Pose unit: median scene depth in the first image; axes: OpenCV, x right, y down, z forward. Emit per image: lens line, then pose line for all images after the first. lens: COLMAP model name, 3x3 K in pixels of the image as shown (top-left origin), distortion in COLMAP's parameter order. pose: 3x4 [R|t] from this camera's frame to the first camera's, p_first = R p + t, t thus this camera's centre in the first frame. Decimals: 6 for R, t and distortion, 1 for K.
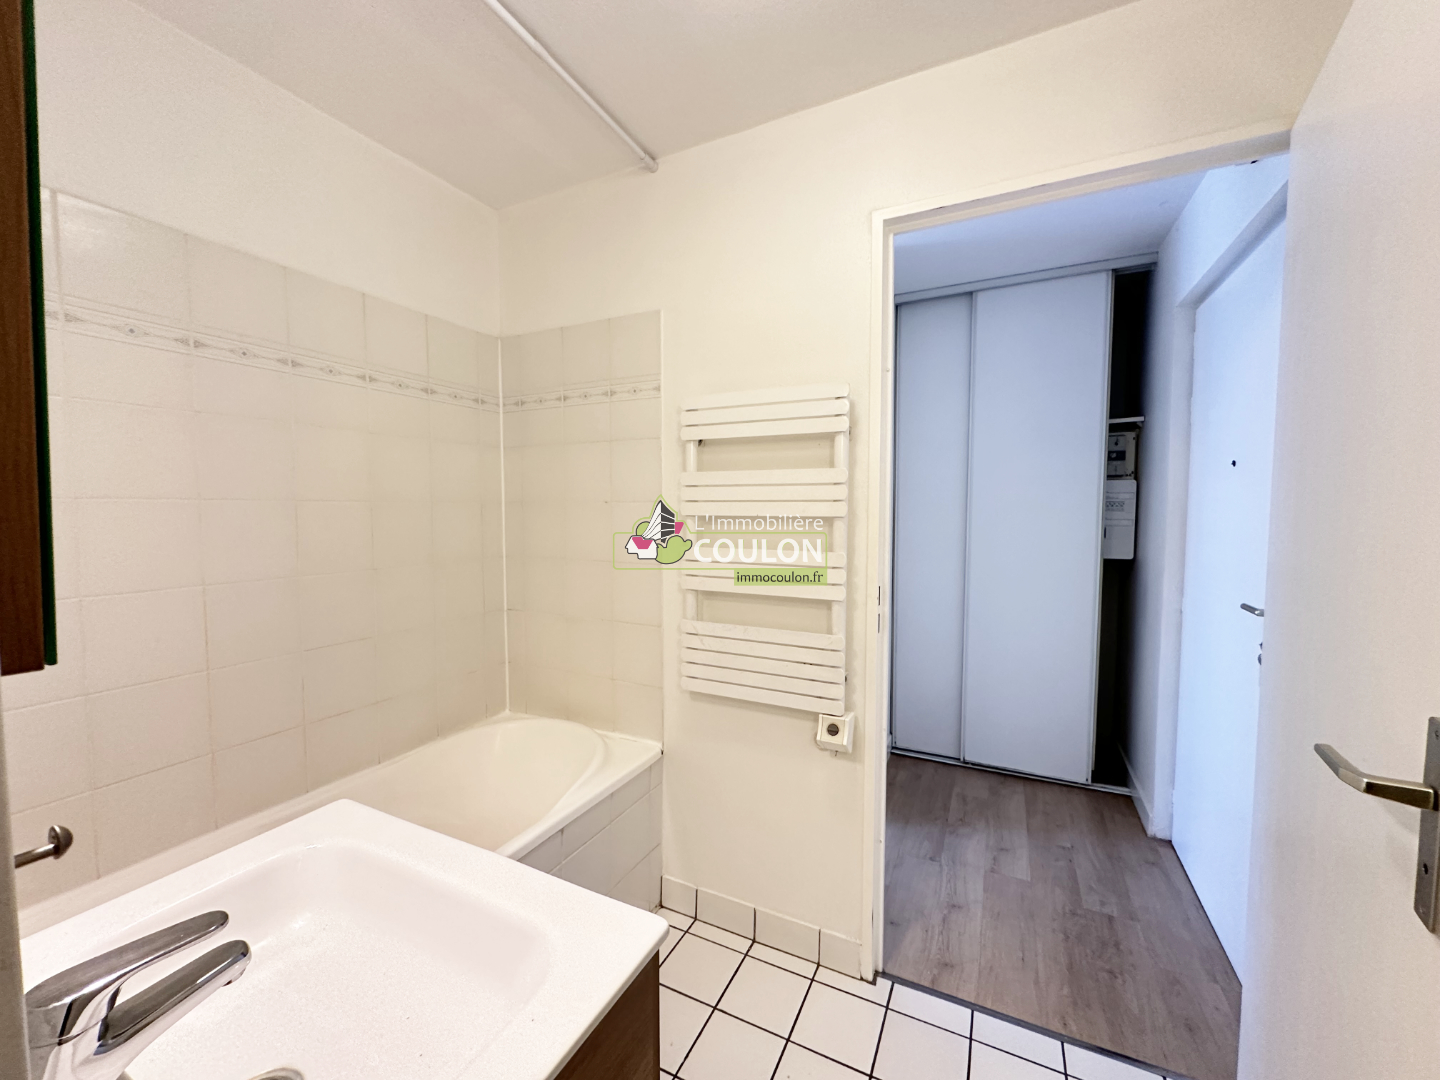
lens RADIAL K [[570.9, 0, 717.6], [0, 570.9, 543.2], [0, 0, 1]] dist [-0.004154, 0.000632]
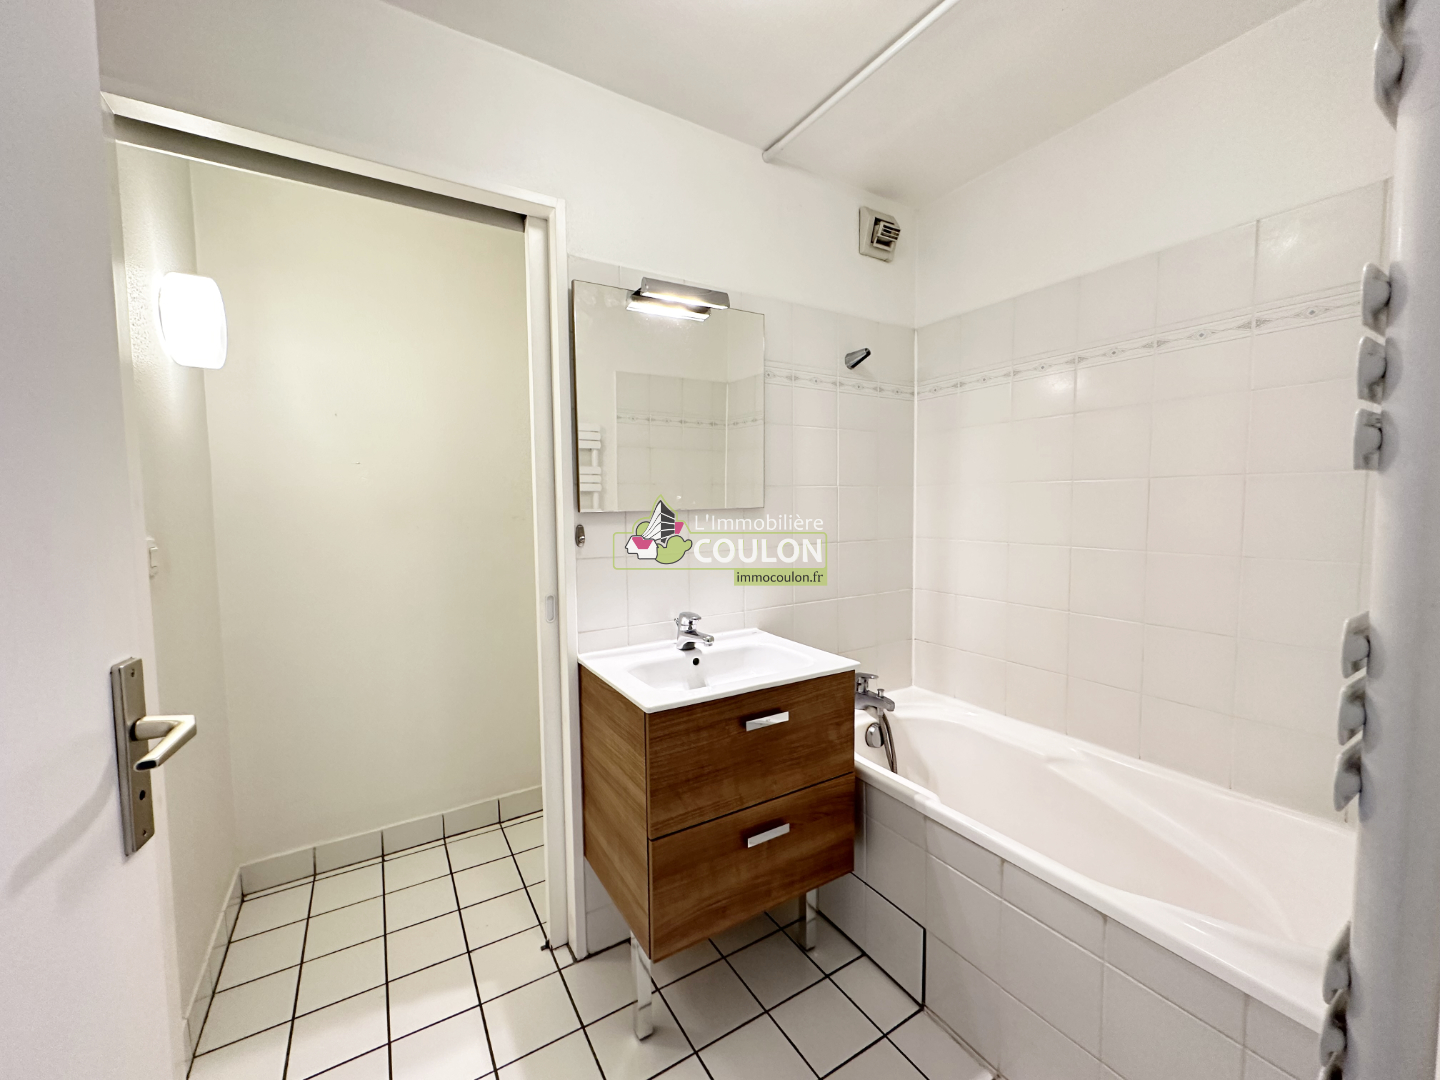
lens RADIAL K [[570.9, 0, 716.7], [0, 570.9, 536.8], [0, 0, 1]] dist [-0.004154, 0.000632]
pose [[-0.524952, 0.056107, -0.849281, 0.524789], [-0.040289, 0.995068, 0.090642, -0.027710], [0.850178, 0.081799, -0.520102, 0.820711]]
